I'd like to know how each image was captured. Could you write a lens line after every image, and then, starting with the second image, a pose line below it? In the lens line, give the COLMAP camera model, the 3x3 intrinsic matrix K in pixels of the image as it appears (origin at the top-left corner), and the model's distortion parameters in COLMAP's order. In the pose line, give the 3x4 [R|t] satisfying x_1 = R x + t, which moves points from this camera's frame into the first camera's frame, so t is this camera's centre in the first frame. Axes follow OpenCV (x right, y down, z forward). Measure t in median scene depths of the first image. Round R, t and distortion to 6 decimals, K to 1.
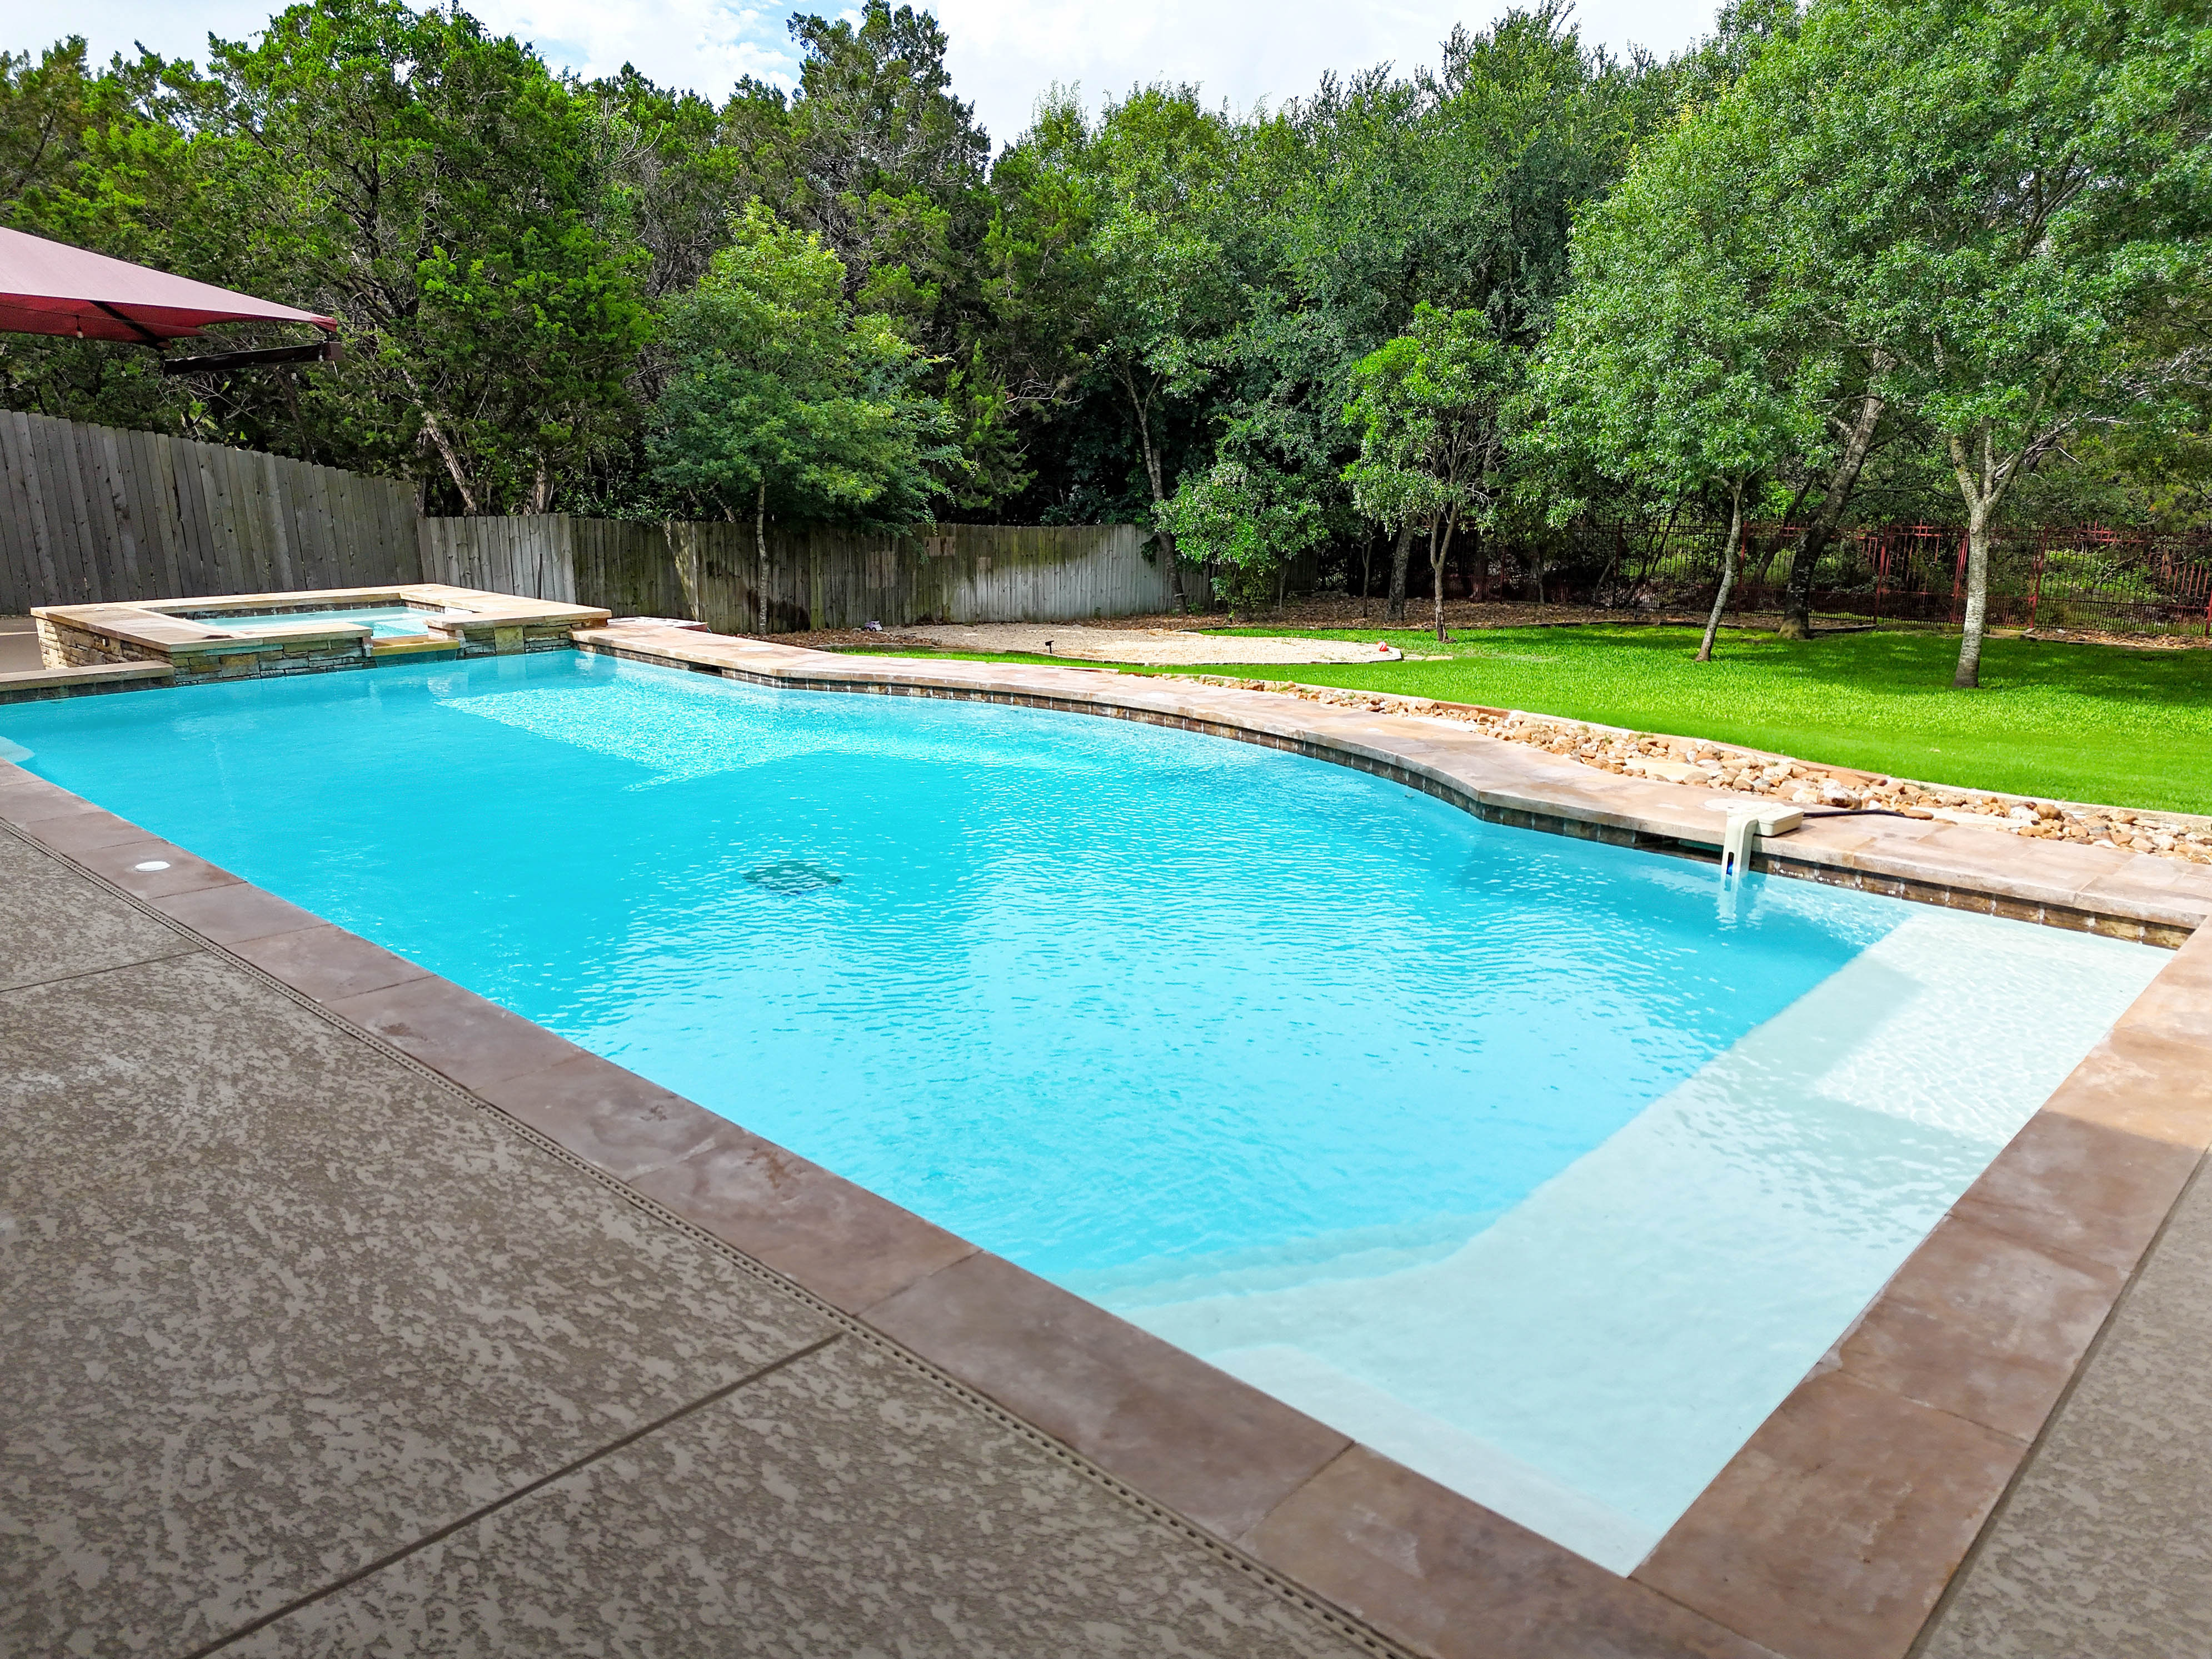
lens RADIAL K [[1580.5, 0, 1102.5], [0, 1580.5, 829.8], [0, 0, 1]] dist [0.061564, -0.045027]
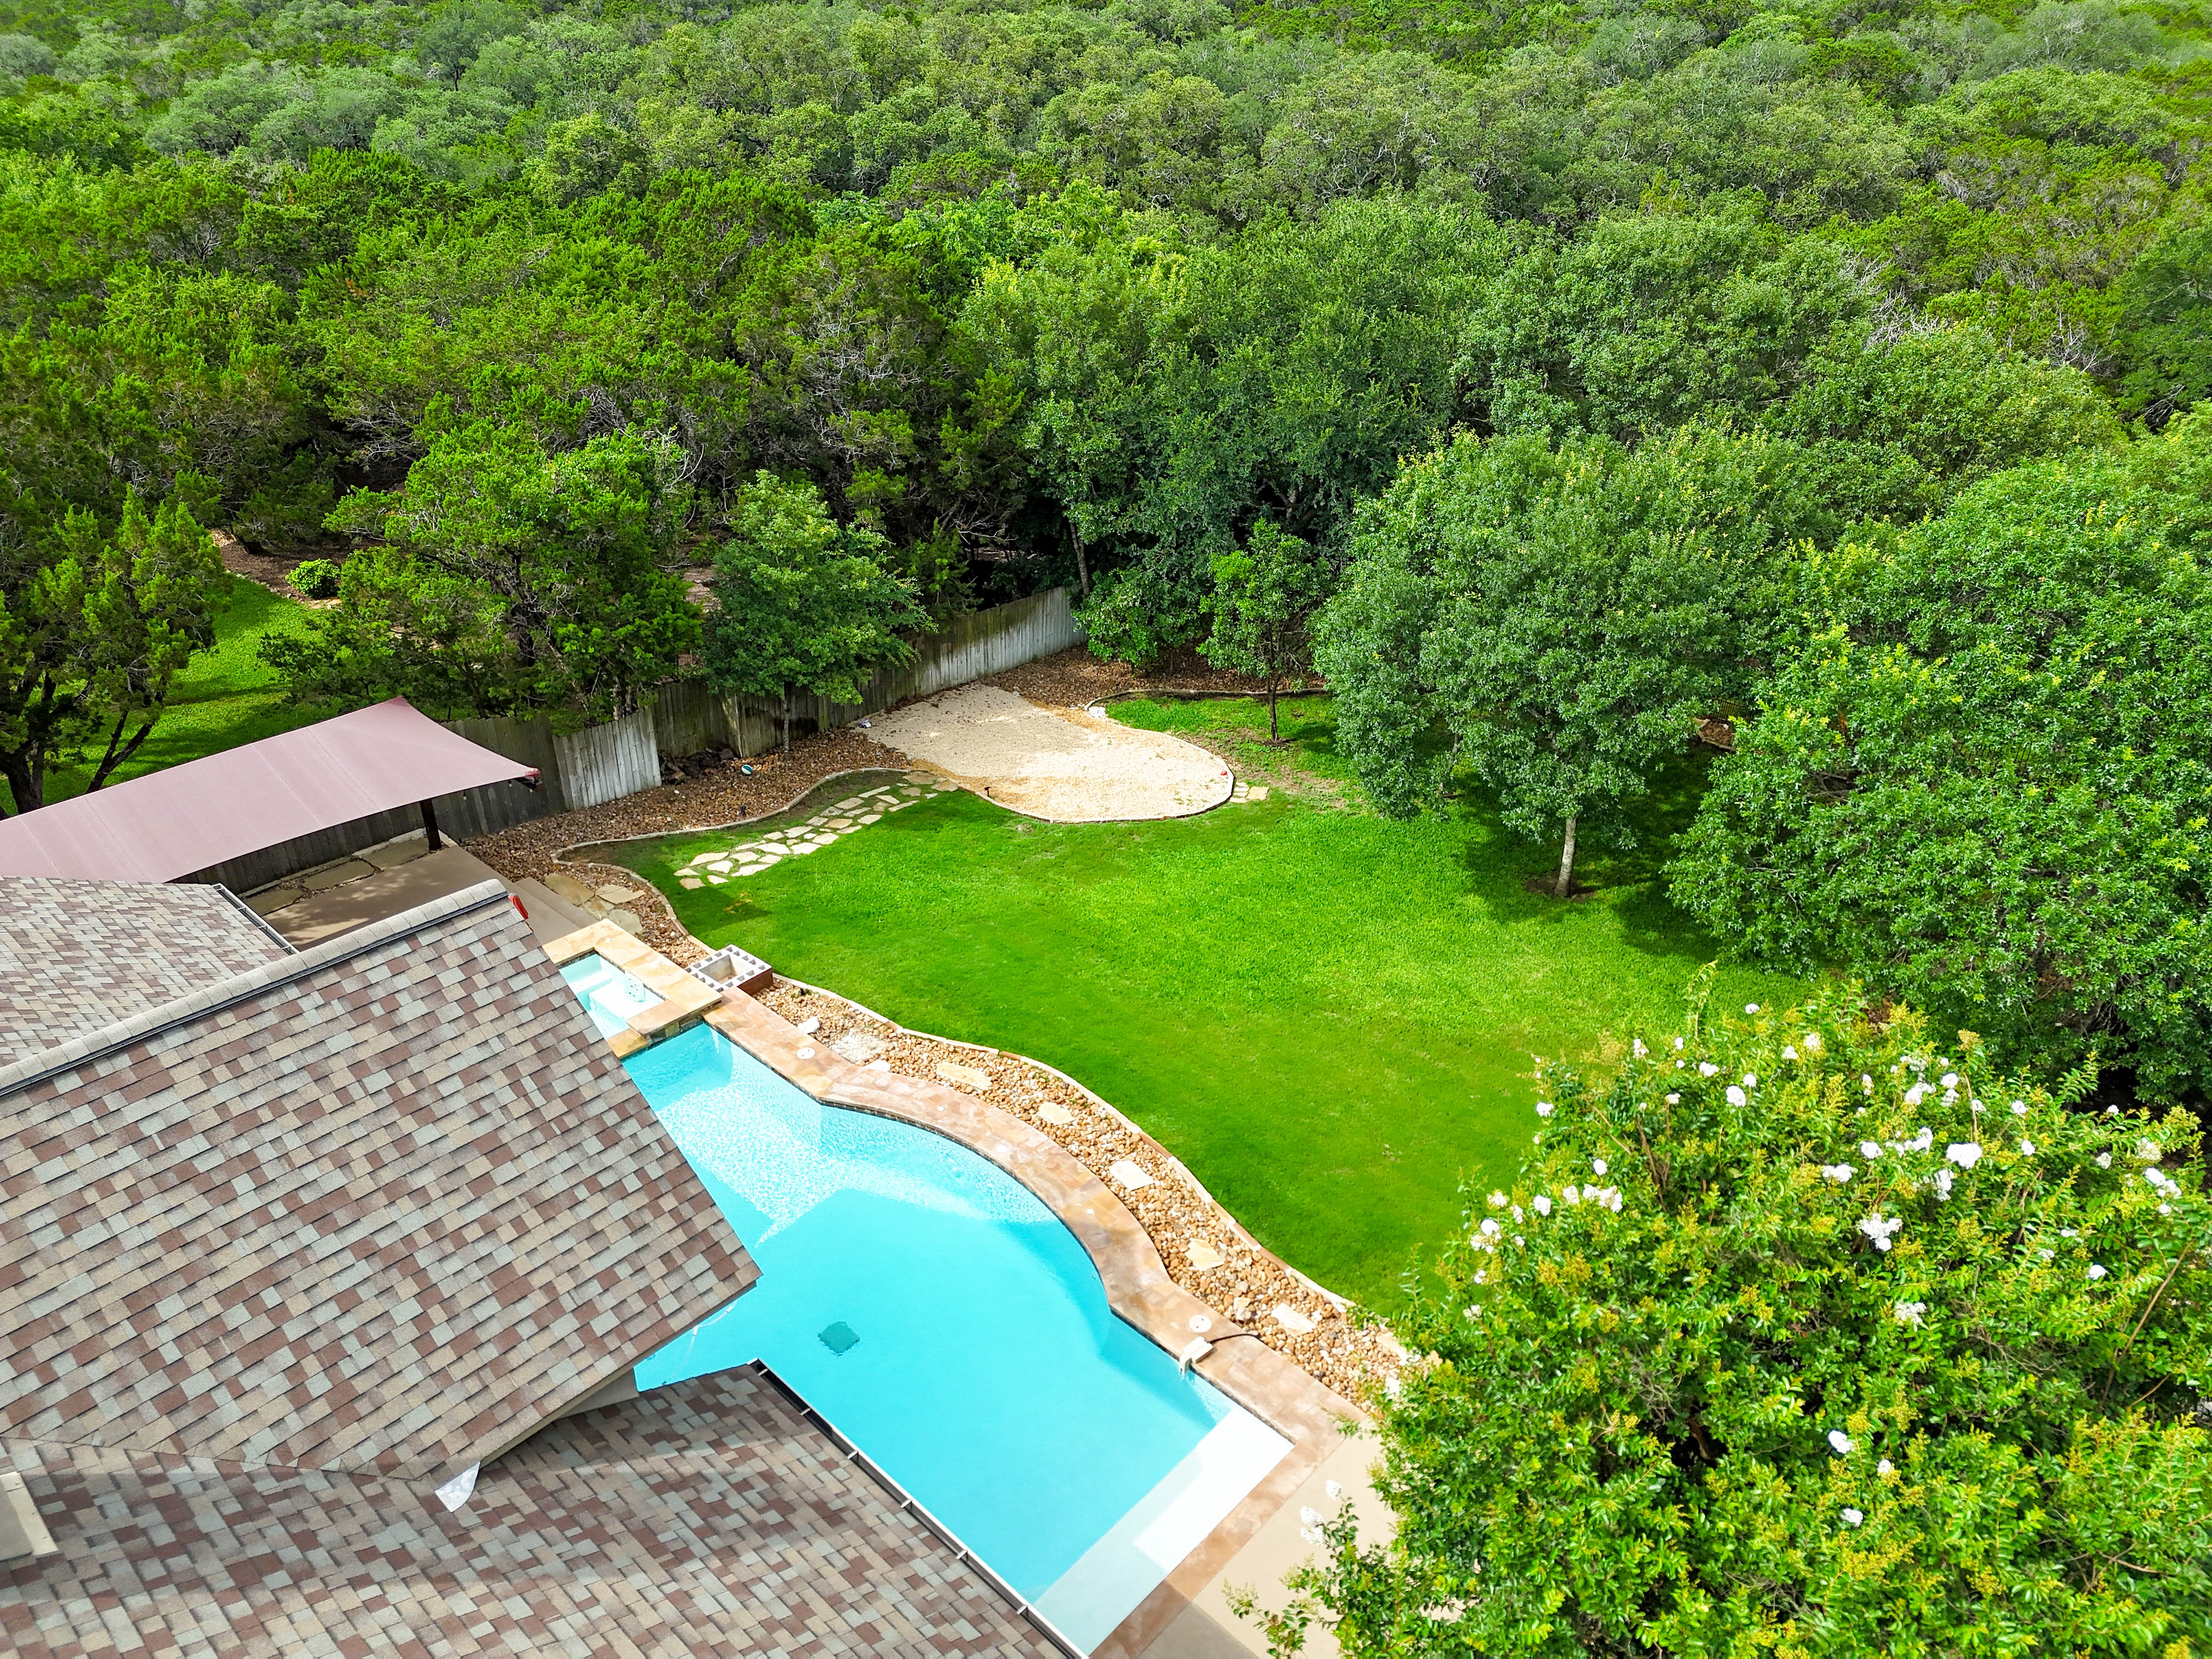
lens RADIAL K [[1580.5, 0, 1104.7], [0, 1580.5, 824.0], [0, 0, 1]] dist [0.061564, -0.045027]
pose [[0.999975, 0.006661, -0.002417, 0.071605], [-0.005791, 0.964754, 0.263090, -0.429030], [0.004084, -0.263069, 0.964768, -0.370437]]
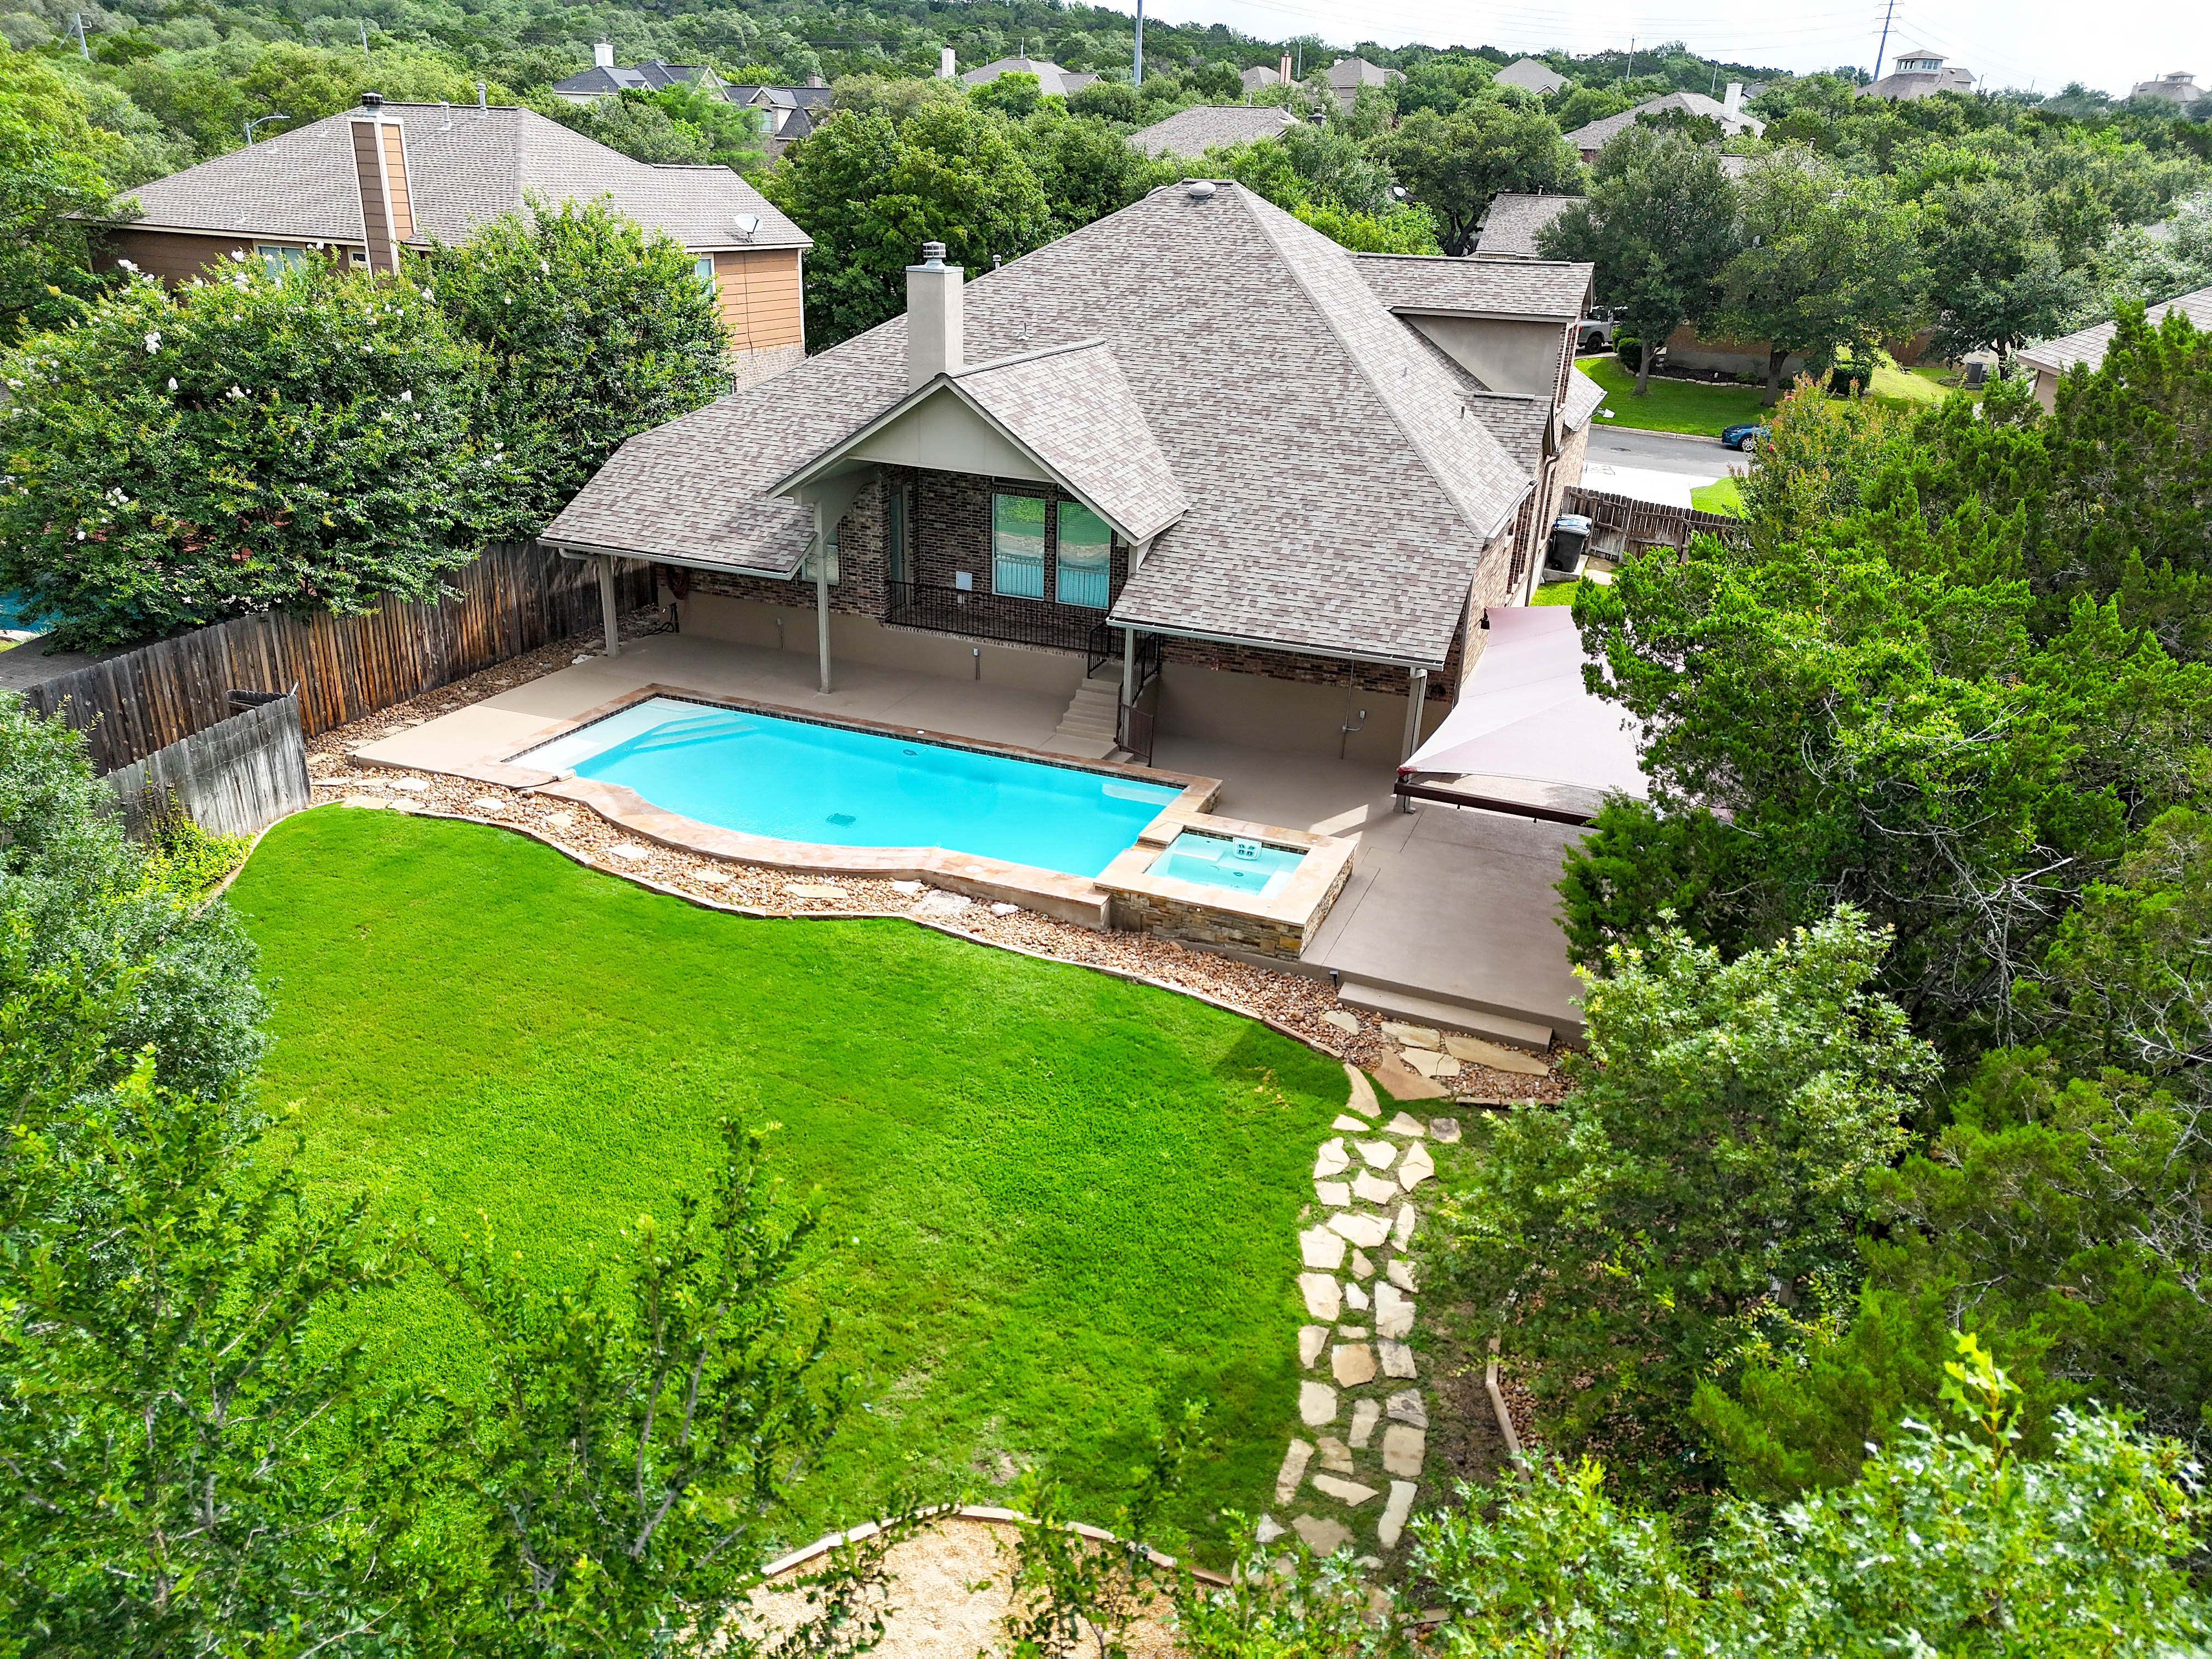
lens RADIAL K [[1580.5, 0, 1099.4], [0, 1580.5, 830.3], [0, 0, 1]] dist [0.061564, -0.045027]
pose [[-0.932472, 0.103414, -0.346125, 0.152391], [-0.120833, 0.813667, 0.568634, -0.626395], [0.340435, 0.572059, -0.746226, 1.216751]]
